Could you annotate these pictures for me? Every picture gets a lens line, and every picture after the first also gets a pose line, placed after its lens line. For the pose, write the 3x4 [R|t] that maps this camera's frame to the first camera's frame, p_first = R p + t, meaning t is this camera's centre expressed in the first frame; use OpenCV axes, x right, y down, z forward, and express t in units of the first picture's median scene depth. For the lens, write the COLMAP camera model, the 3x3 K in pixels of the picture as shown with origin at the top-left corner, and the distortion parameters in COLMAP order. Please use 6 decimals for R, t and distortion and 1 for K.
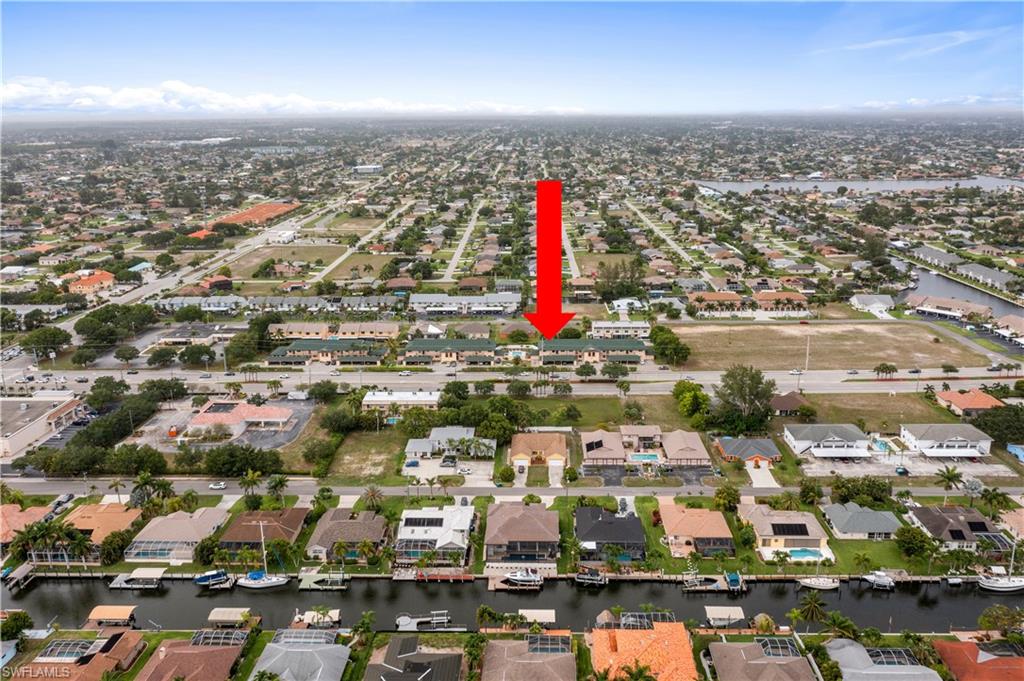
lens RADIAL K [[817.2, 0, 512.0], [0, 817.2, 340.5], [0, 0, 1]] dist [0.006195, 0.001196]
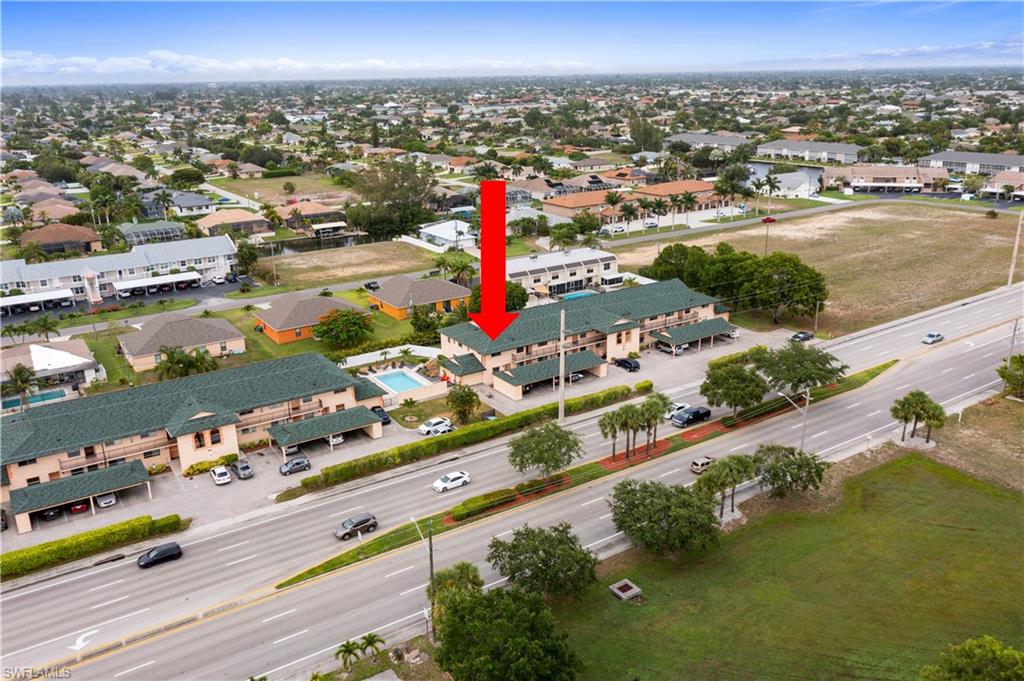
lens RADIAL K [[817.2, 0, 512.0], [0, 817.2, 340.5], [0, 0, 1]] dist [0.006195, 0.001196]
pose [[0.821393, -0.183503, 0.540037, -0.119373], [0.166937, 0.982716, 0.080013, -0.015736], [-0.545386, 0.024430, 0.837829, 0.654257]]
